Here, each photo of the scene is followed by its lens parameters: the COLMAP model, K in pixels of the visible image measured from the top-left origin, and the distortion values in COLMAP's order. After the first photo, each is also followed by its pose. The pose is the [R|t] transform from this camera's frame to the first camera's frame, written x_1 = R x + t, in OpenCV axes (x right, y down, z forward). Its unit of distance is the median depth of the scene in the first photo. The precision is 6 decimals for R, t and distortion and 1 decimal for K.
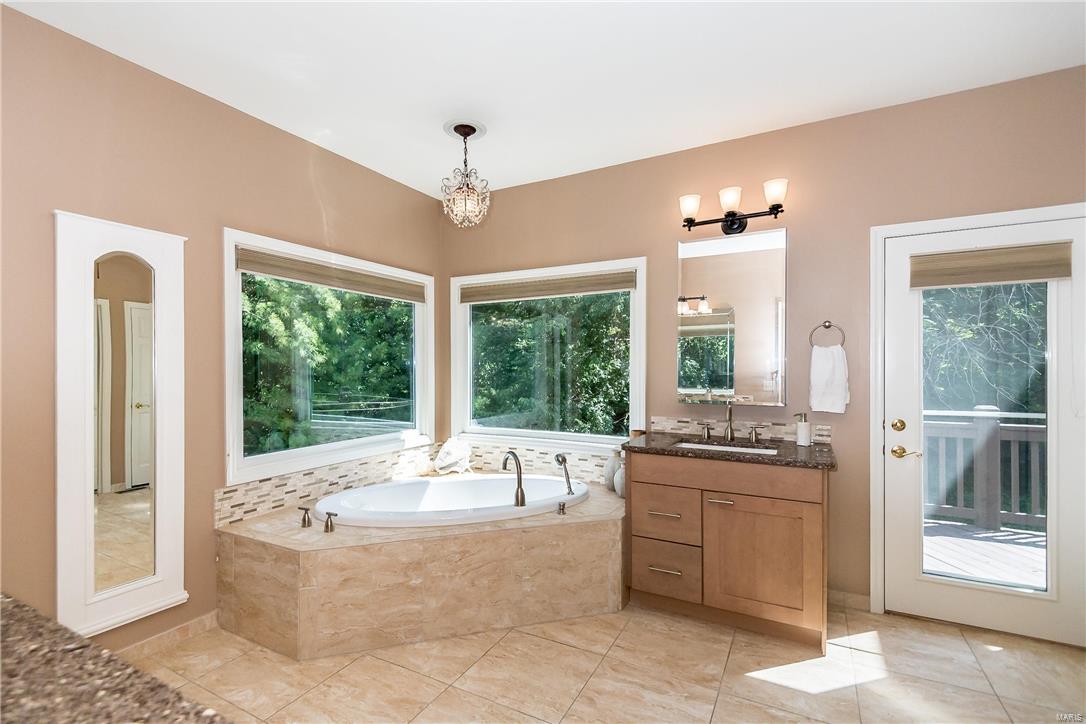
lens RADIAL K [[501.9, 0, 543.0], [0, 501.9, 362.0], [0, 0, 1]] dist [0.041415, -0.026101]
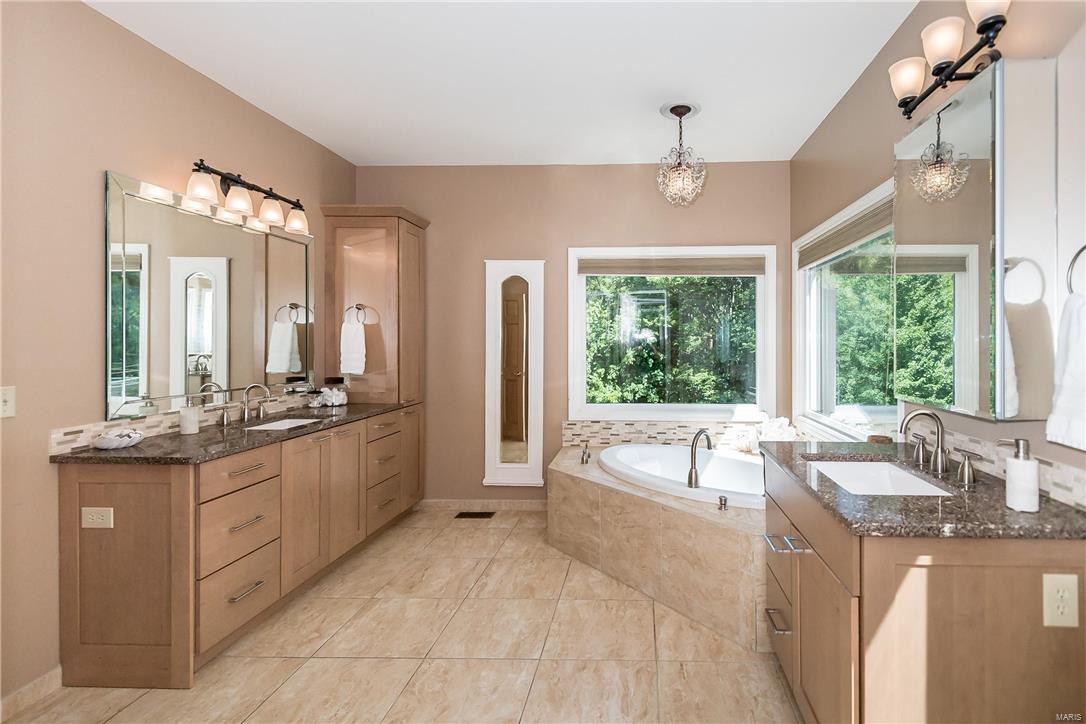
lens RADIAL K [[494.1, 0, 568.6], [0, 494.1, 335.3], [0, 0, 1]] dist [0.039562, -0.000141]
pose [[0.419265, -0.007535, -0.907833, 0.714001], [0.008231, 0.999956, -0.004499, 0.000074], [0.907827, -0.005587, 0.419309, 0.393595]]
